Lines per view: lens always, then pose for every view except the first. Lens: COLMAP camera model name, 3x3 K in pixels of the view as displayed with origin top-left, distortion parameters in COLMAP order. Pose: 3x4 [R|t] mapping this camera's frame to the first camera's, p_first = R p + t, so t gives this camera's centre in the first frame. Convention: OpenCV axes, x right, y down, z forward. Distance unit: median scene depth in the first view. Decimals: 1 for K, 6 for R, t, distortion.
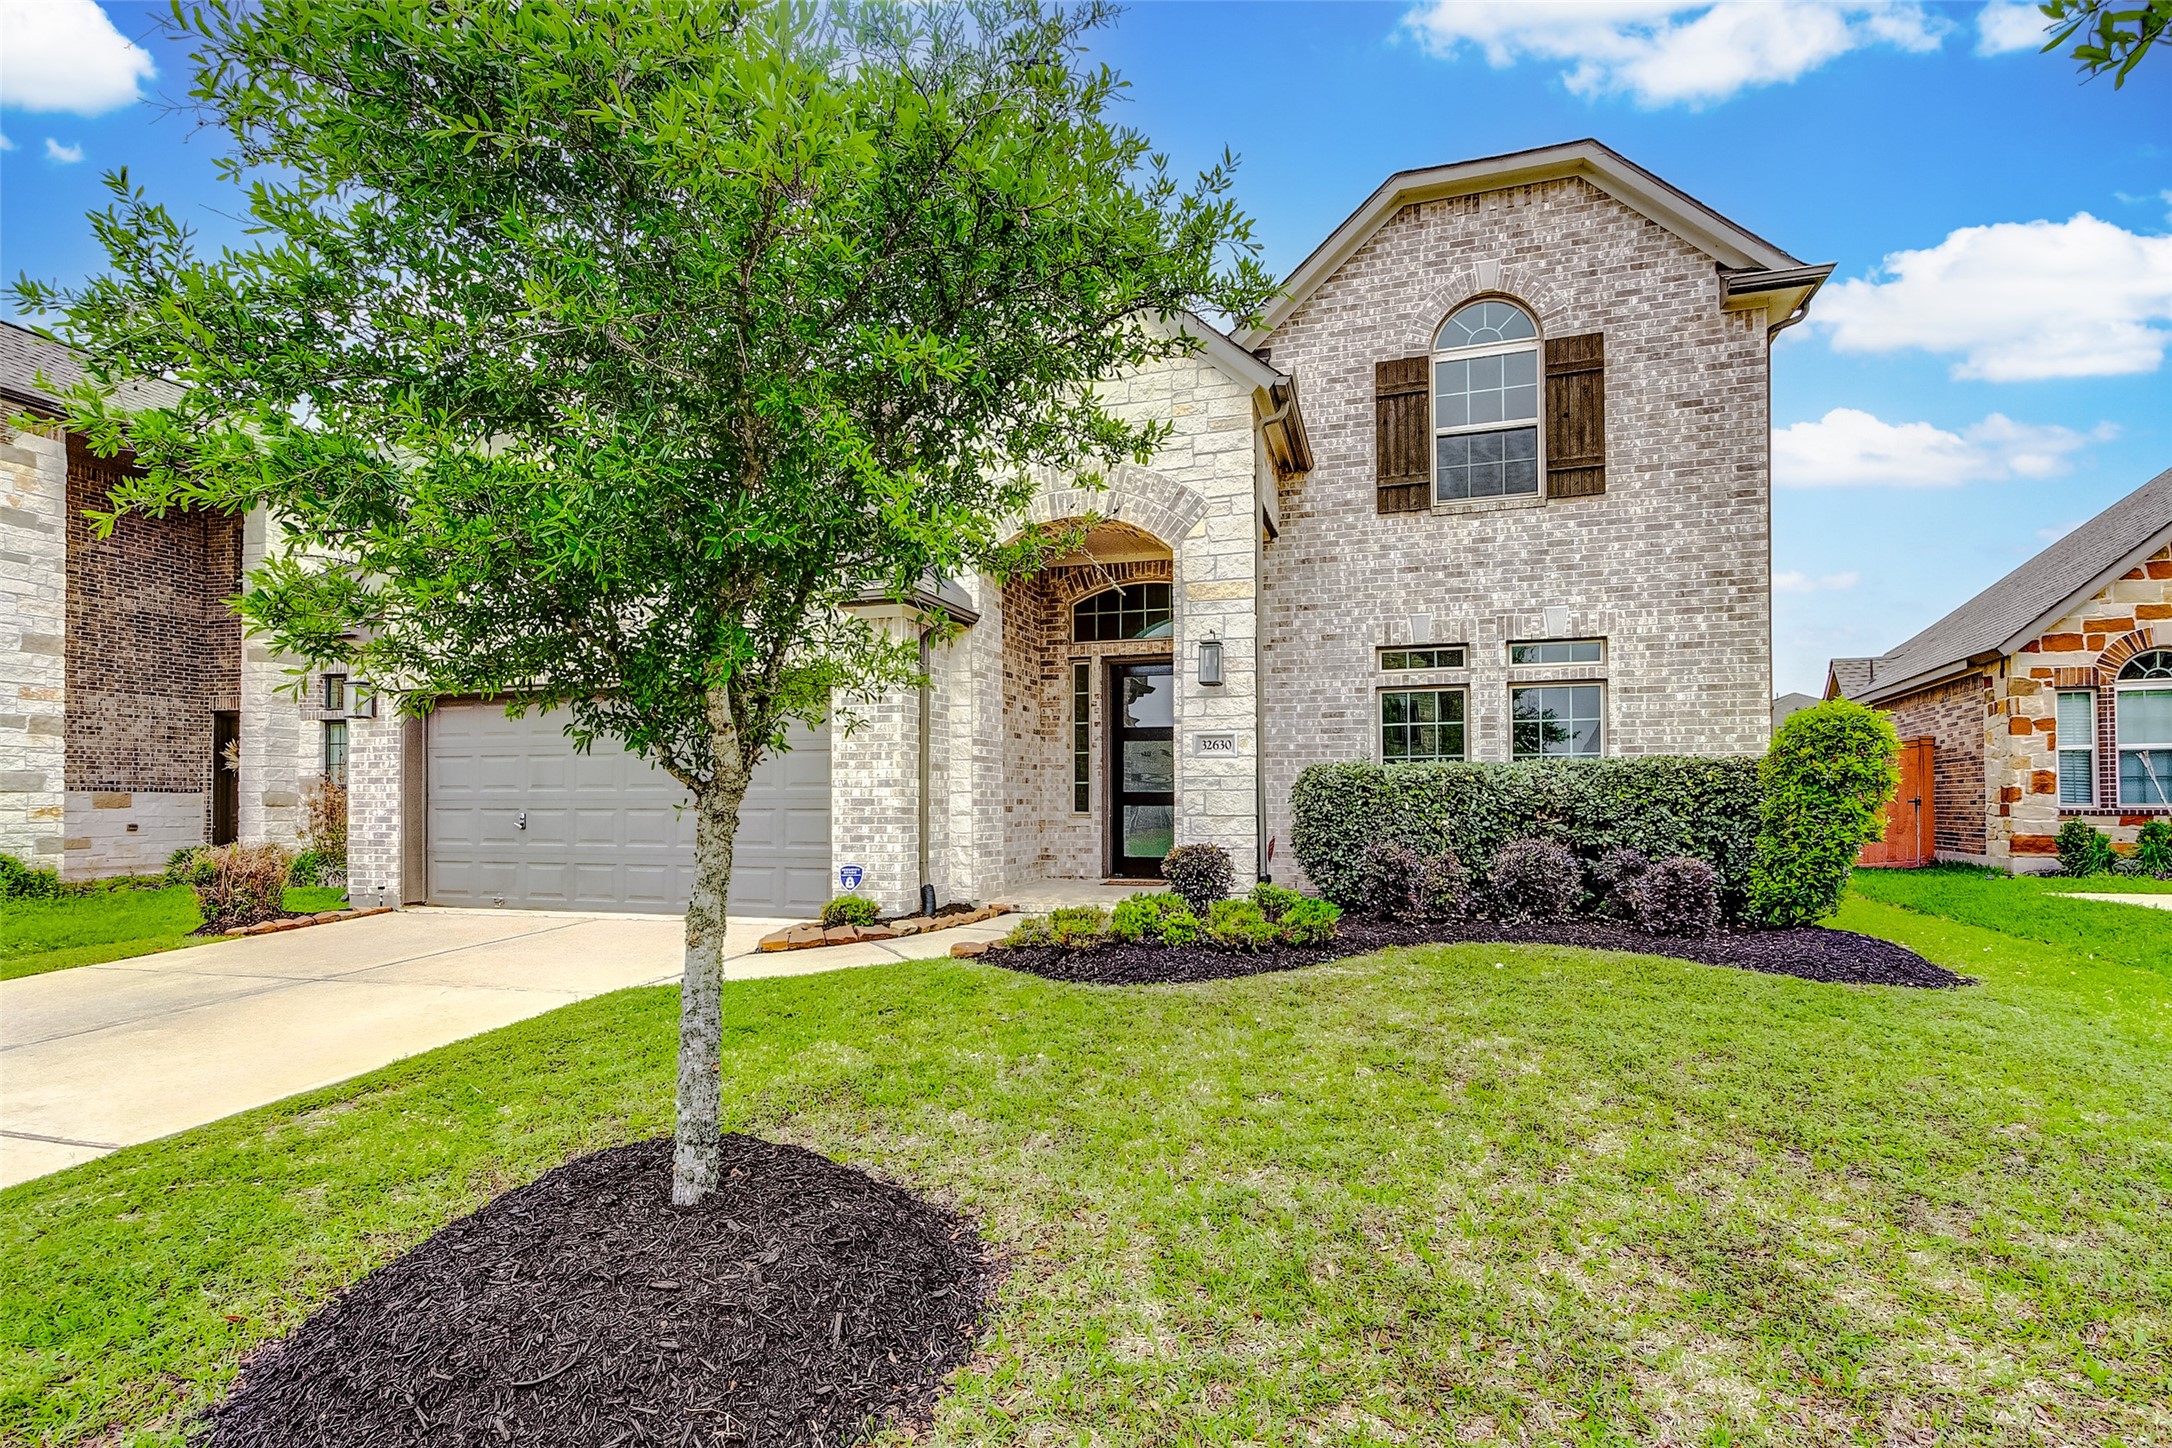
lens RADIAL K [[1036.7, 0, 1104.2], [0, 1036.7, 769.4], [0, 0, 1]] dist [0.007780, -0.001109]
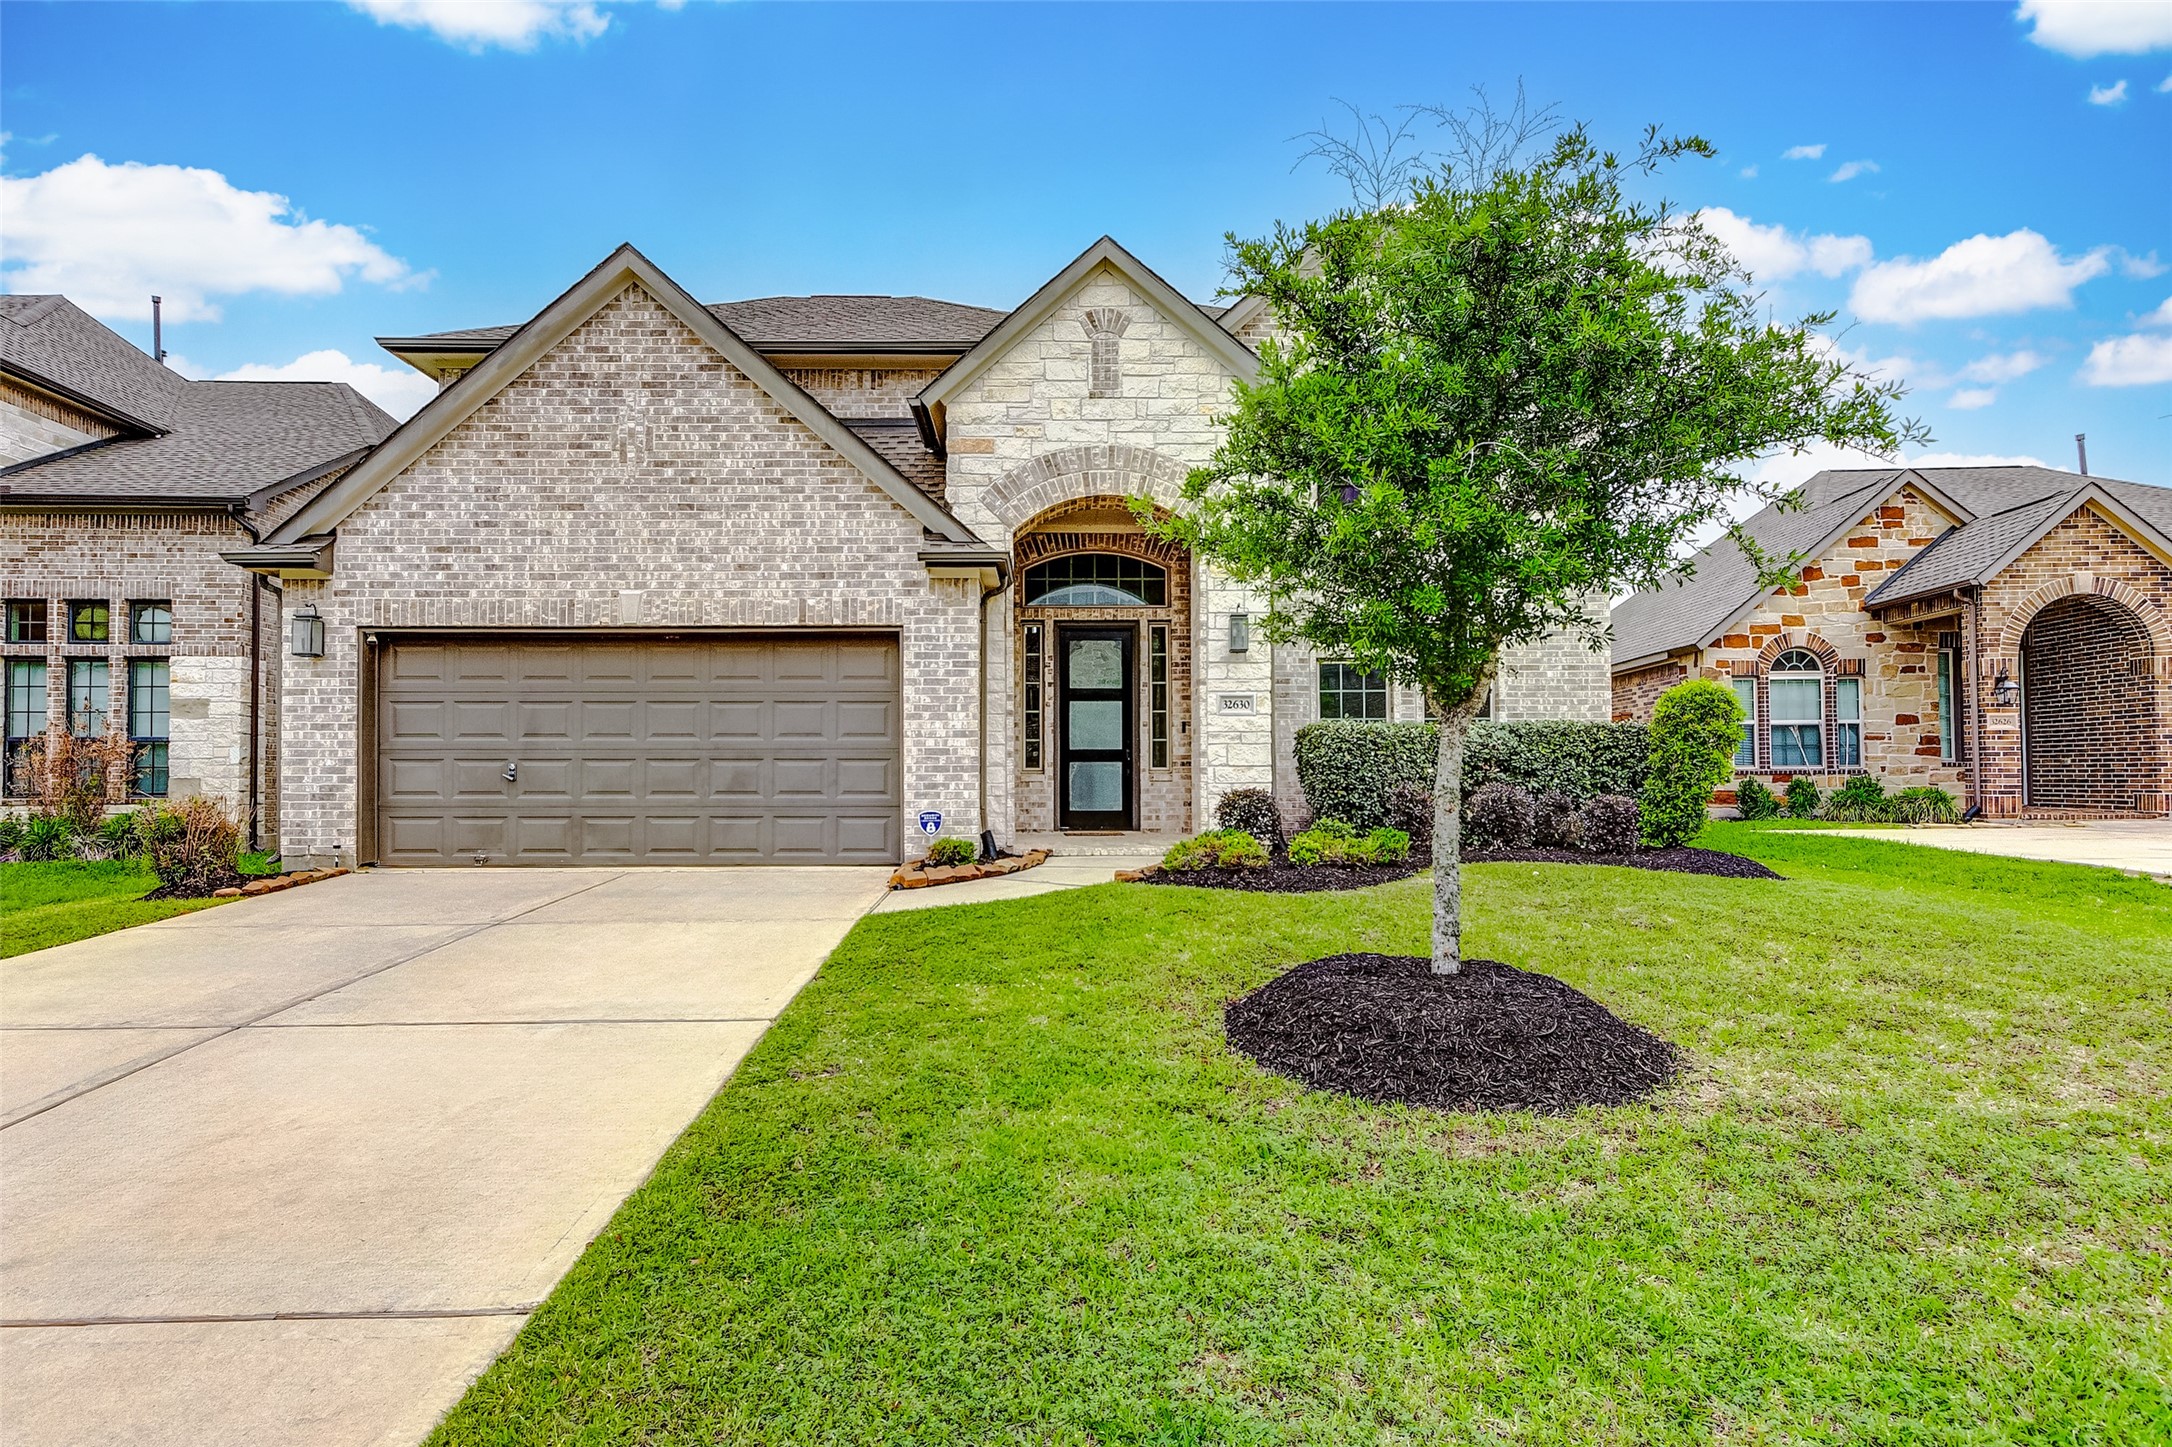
lens RADIAL K [[1144.1, 0, 1082.5], [0, 1144.1, 727.6], [0, 0, 1]] dist [0.000568, 0.002650]
pose [[0.951041, 0.014145, 0.308741, -0.393469], [-0.010072, 0.999840, -0.014783, 0.019806], [-0.308900, 0.010949, 0.951031, -0.132281]]
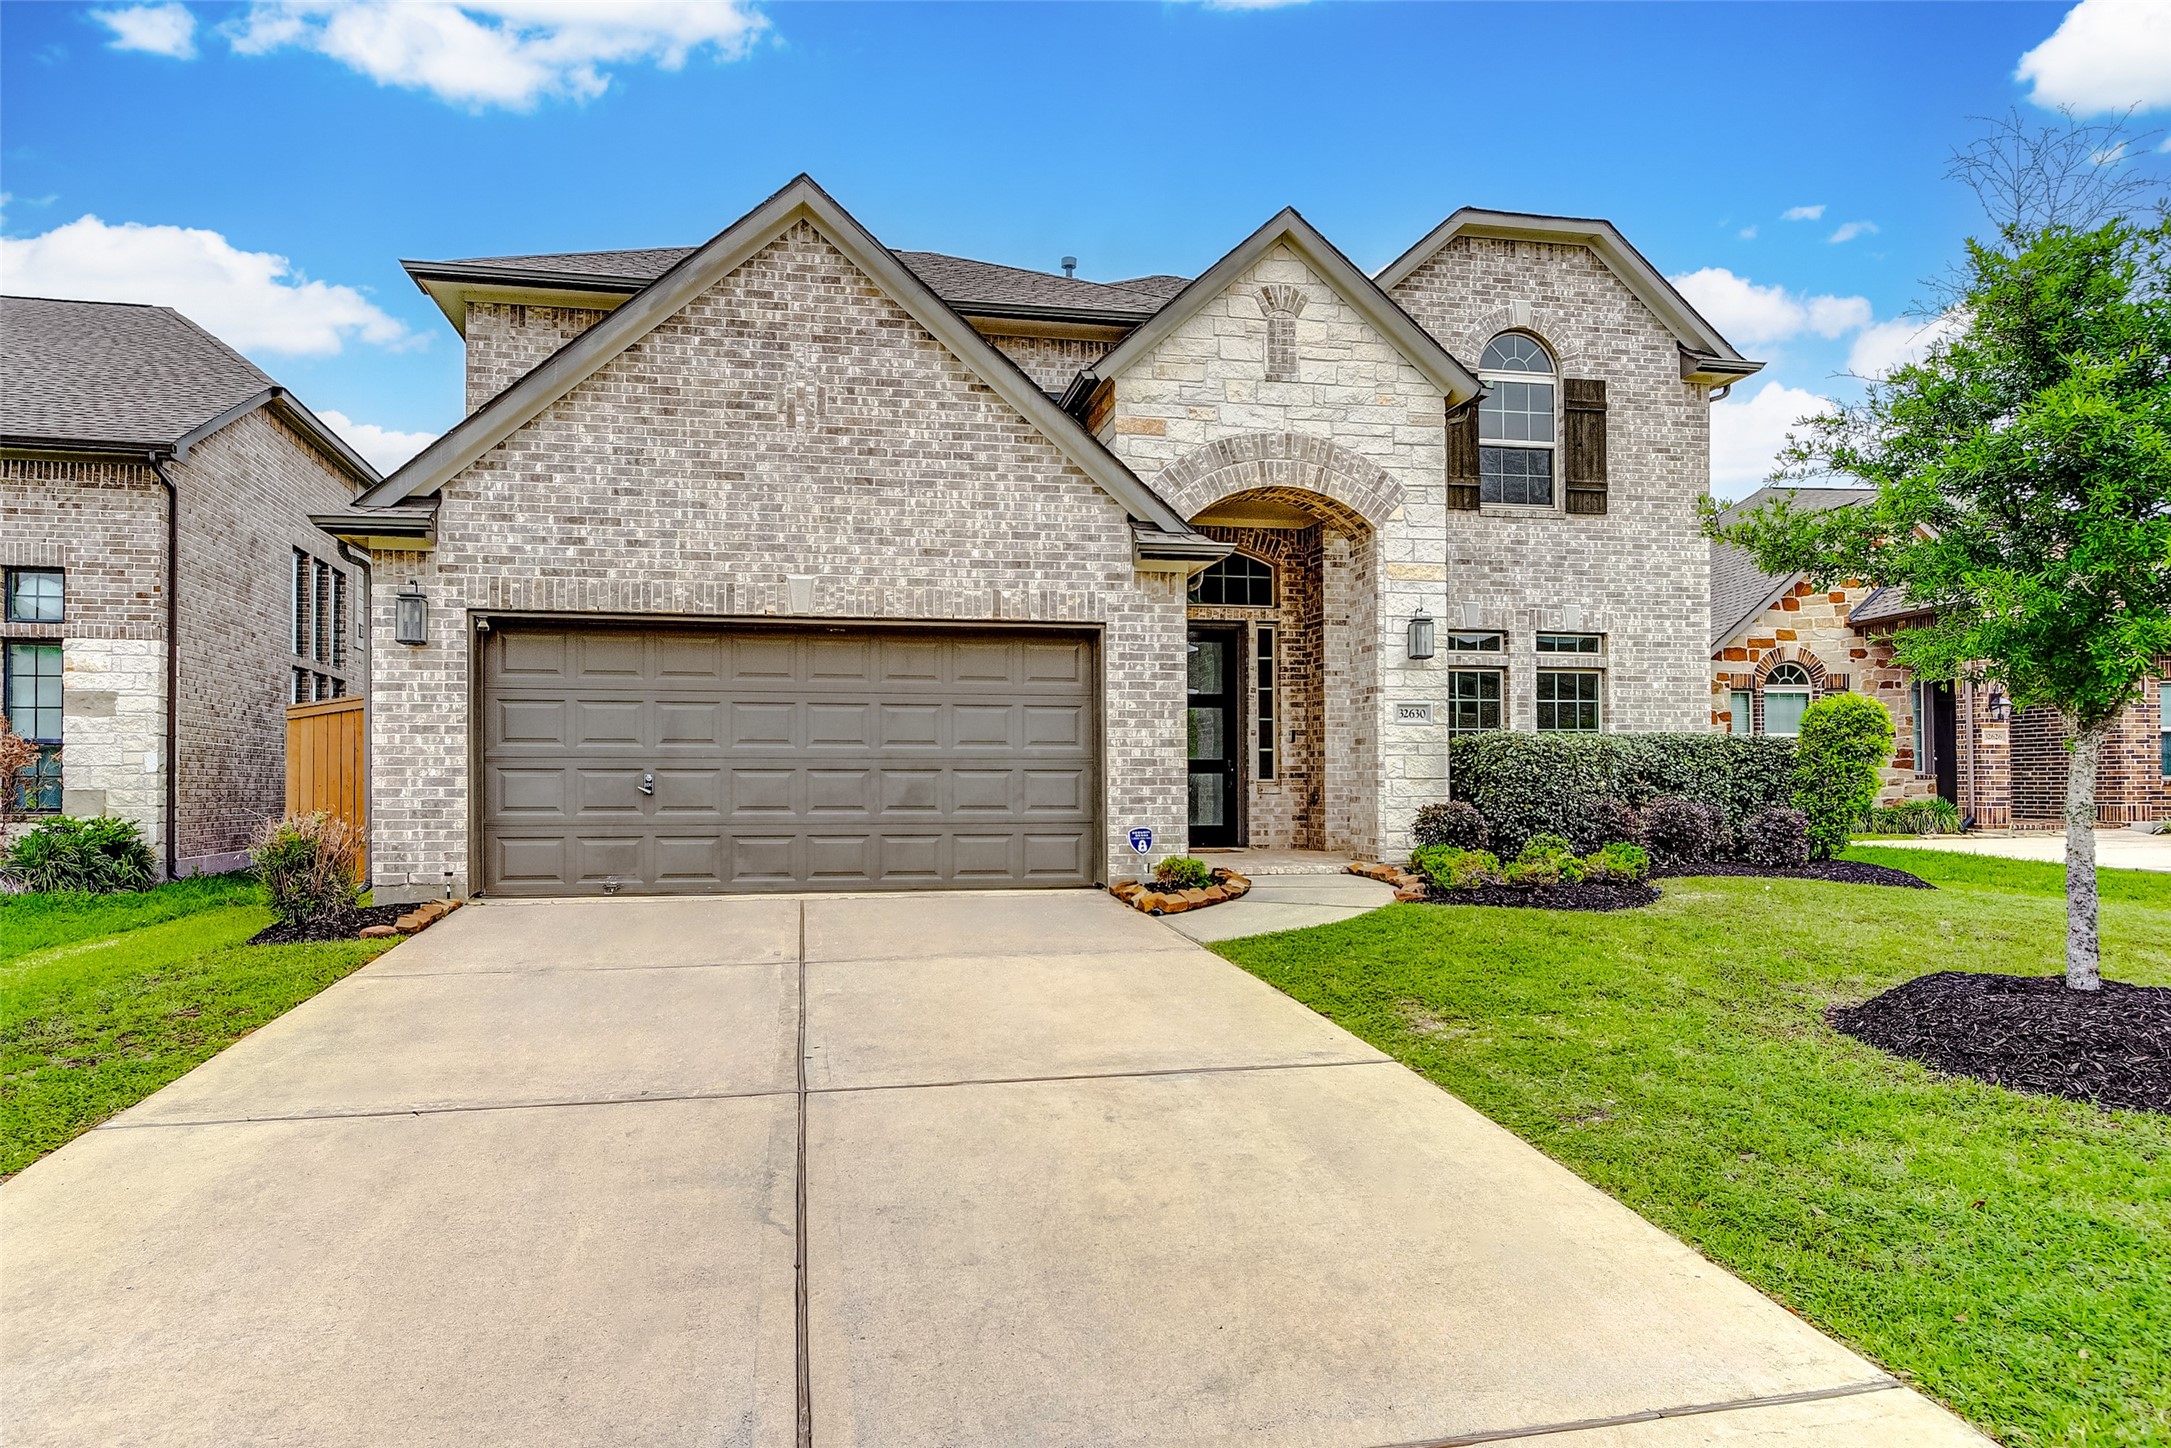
lens RADIAL K [[1239.2, 0, 1084.2], [0, 1239.2, 743.0], [0, 0, 1]] dist [-0.003145, -0.001677]
pose [[0.886089, 0.018035, 0.463165, -0.707431], [-0.015683, 0.999837, -0.008930, 0.021452], [-0.463251, 0.000649, 0.886227, 0.008707]]
